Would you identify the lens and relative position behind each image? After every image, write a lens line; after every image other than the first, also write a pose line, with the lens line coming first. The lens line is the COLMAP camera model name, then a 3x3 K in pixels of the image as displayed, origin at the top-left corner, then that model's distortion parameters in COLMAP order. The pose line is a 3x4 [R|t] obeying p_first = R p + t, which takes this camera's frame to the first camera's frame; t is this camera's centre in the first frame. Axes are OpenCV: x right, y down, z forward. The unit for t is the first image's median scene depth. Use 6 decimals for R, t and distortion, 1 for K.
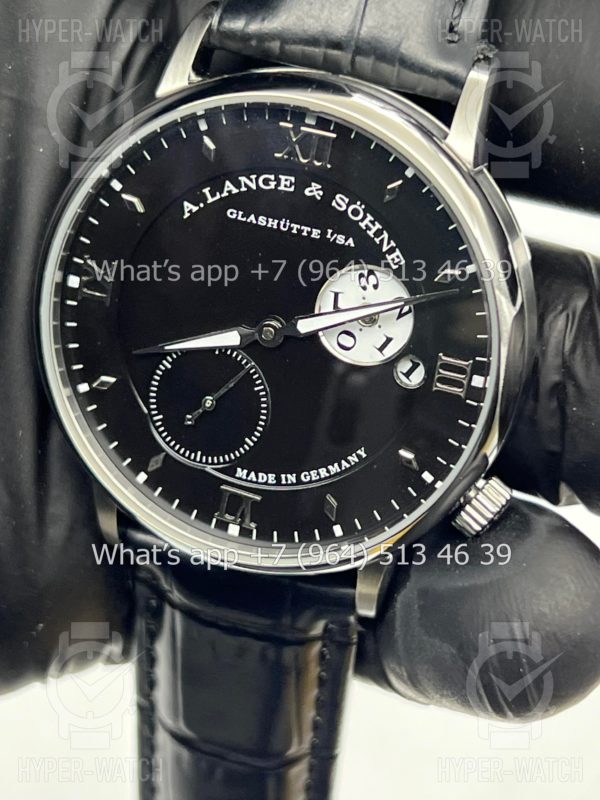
lens RADIAL K [[1758.3, 0, 329.1], [0, 1758.3, 364.2], [0, 0, 1]] dist [0.145215, 0.000000]
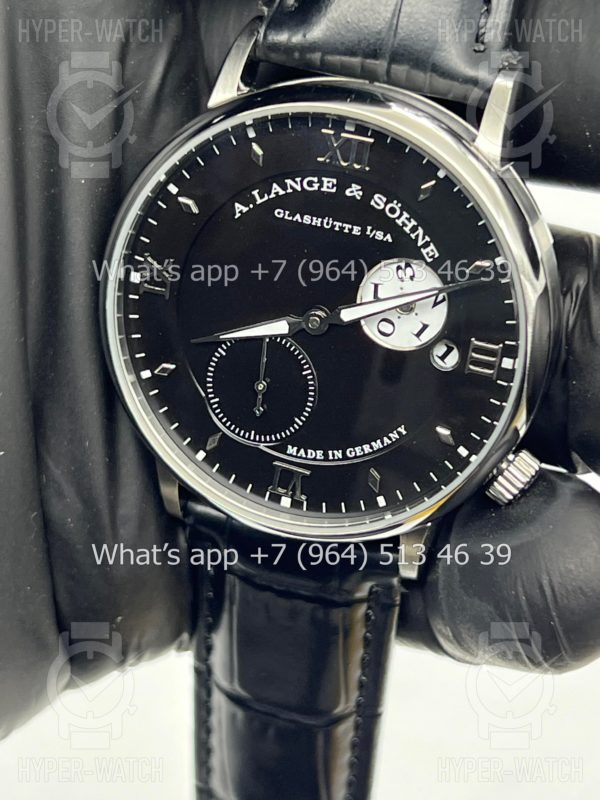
lens RADIAL K [[1758.3, 0, 323.5], [0, 1758.3, 364.6], [0, 0, 1]] dist [0.145215, 0.000000]
pose [[0.999616, -0.017679, -0.021358, -0.006066], [0.018002, 0.999725, 0.014999, -0.007408], [0.021087, -0.015377, 0.999659, -0.092639]]
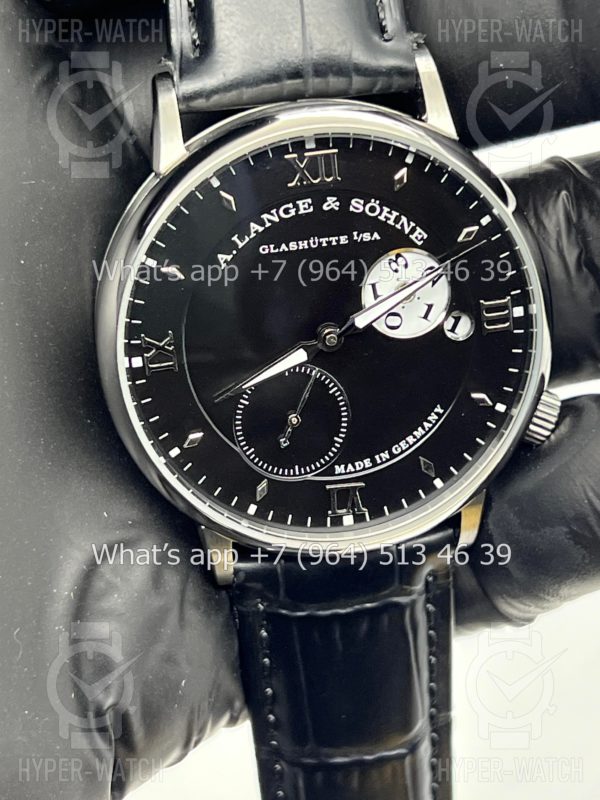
lens RADIAL K [[1758.3, 0, 277.3], [0, 1758.3, 389.3], [0, 0, 1]] dist [0.145215, 0.000000]
pose [[0.883499, -0.360172, 0.299509, -0.405427], [0.359842, 0.931188, 0.058322, -0.064764], [-0.299905, 0.056249, 0.952309, -0.045885]]
